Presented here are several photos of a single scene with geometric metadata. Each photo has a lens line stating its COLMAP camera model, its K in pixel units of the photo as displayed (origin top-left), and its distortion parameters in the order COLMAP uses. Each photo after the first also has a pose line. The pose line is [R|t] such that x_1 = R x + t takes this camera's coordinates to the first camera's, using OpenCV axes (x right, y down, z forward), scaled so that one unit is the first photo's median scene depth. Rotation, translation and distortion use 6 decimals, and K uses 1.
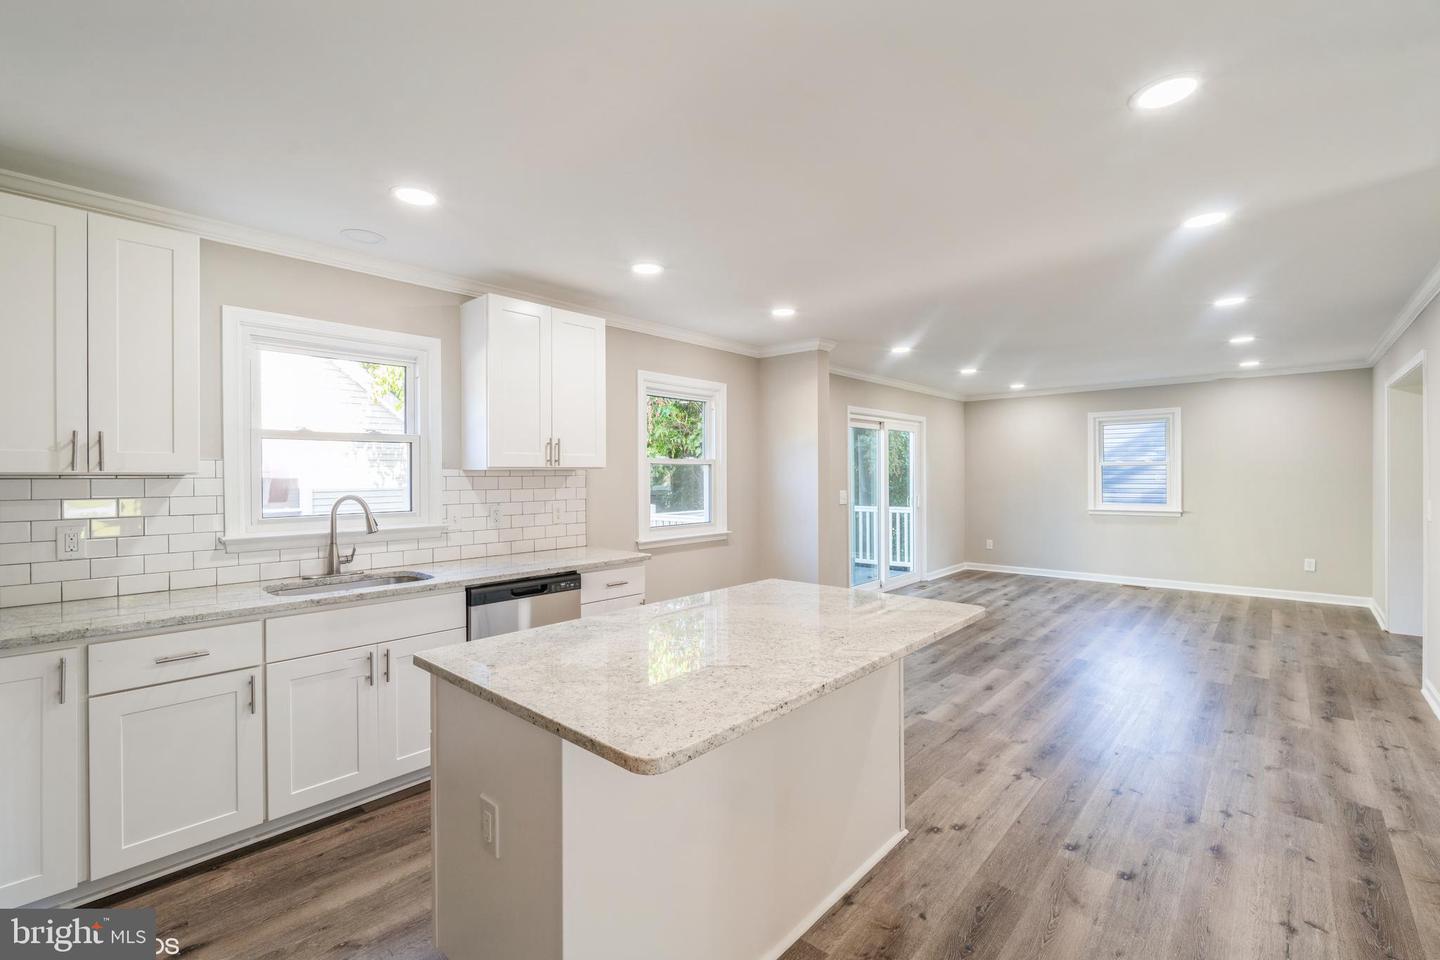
lens RADIAL K [[622.8, 0, 722.5], [0, 622.8, 478.2], [0, 0, 1]] dist [-0.005491, -0.000284]
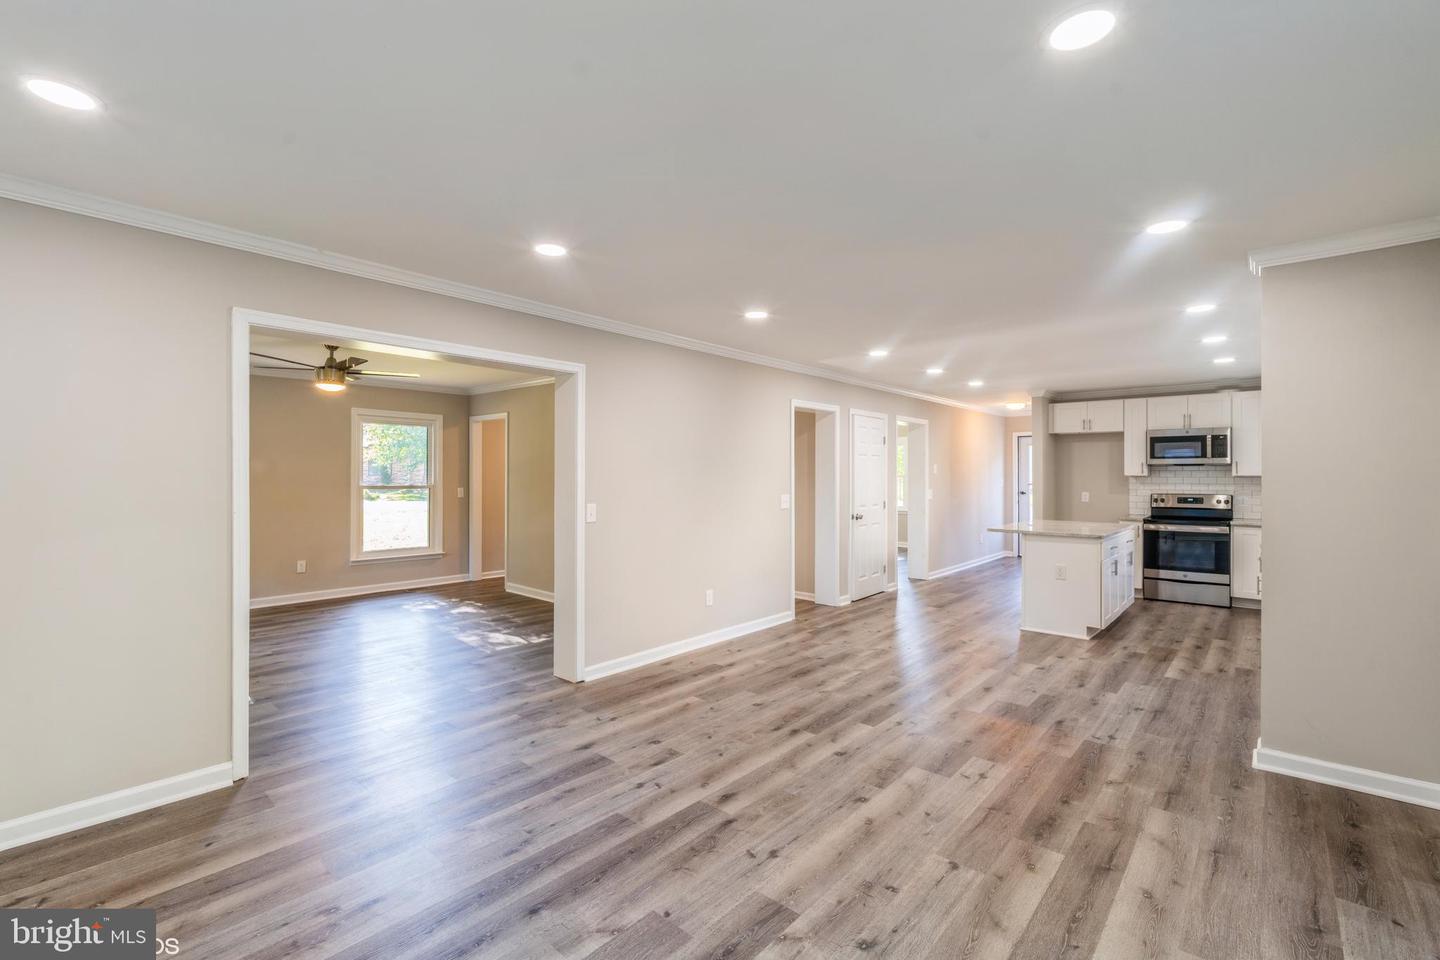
lens RADIAL K [[622.8, 0, 729.3], [0, 622.8, 475.8], [0, 0, 1]] dist [-0.005491, -0.000284]
pose [[-0.999903, 0.002884, -0.013622, 0.655246], [0.002802, 0.999978, 0.006020, -0.013532], [0.013640, 0.005981, -0.999889, 1.523915]]
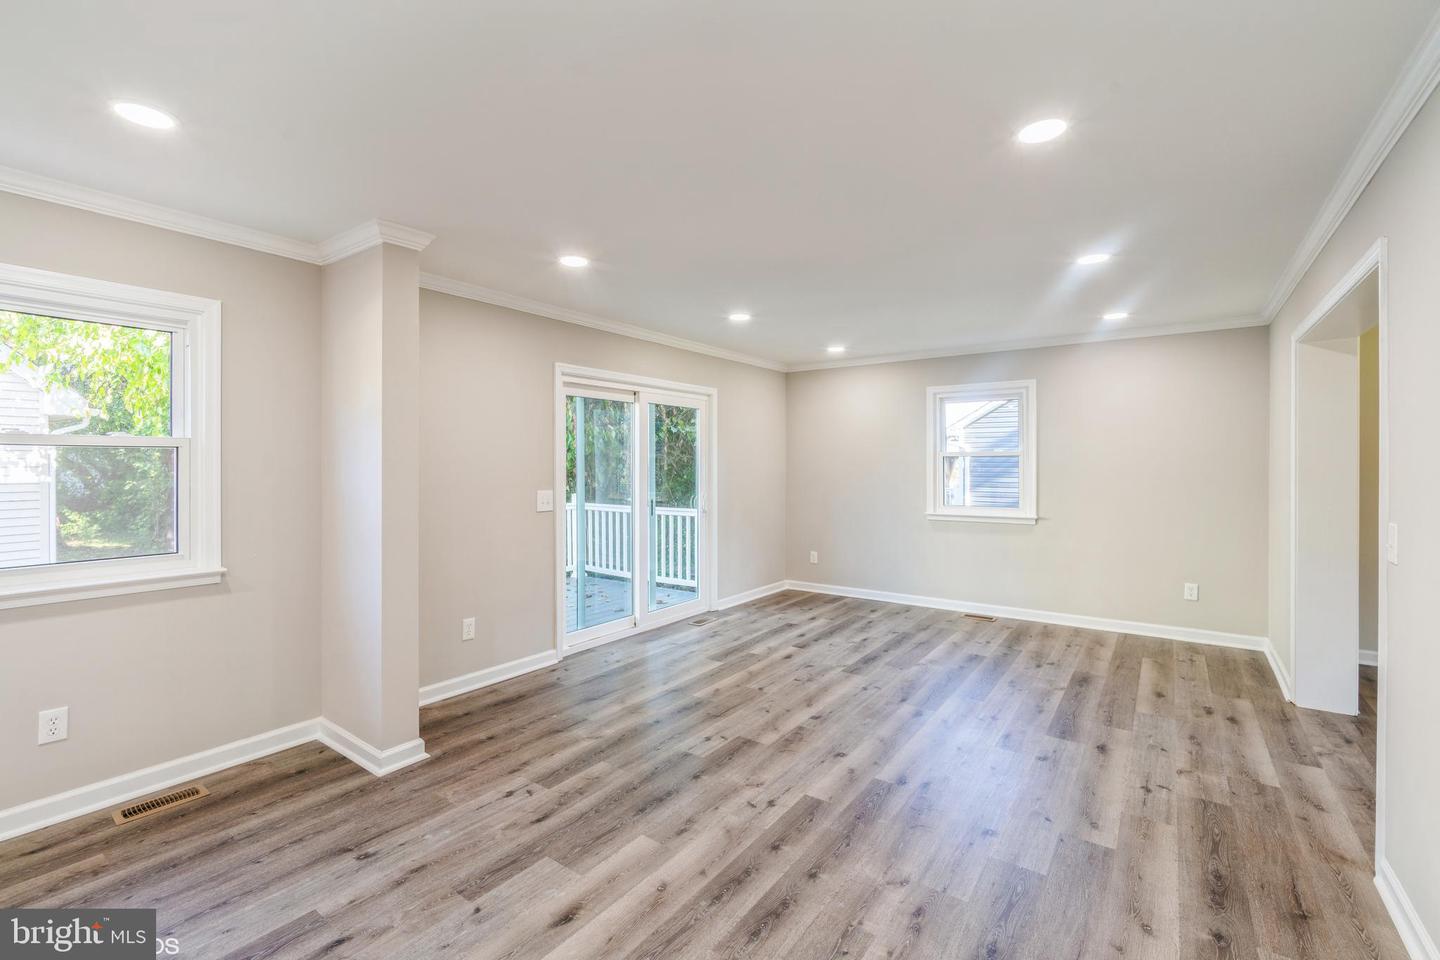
lens RADIAL K [[622.8, 0, 726.9], [0, 622.8, 468.7], [0, 0, 1]] dist [-0.005491, -0.000284]
pose [[0.993707, 0.005563, 0.111872, 0.376404], [-0.005589, 0.999984, -0.000083, -0.005072], [-0.111871, -0.000543, 0.993723, 0.390056]]
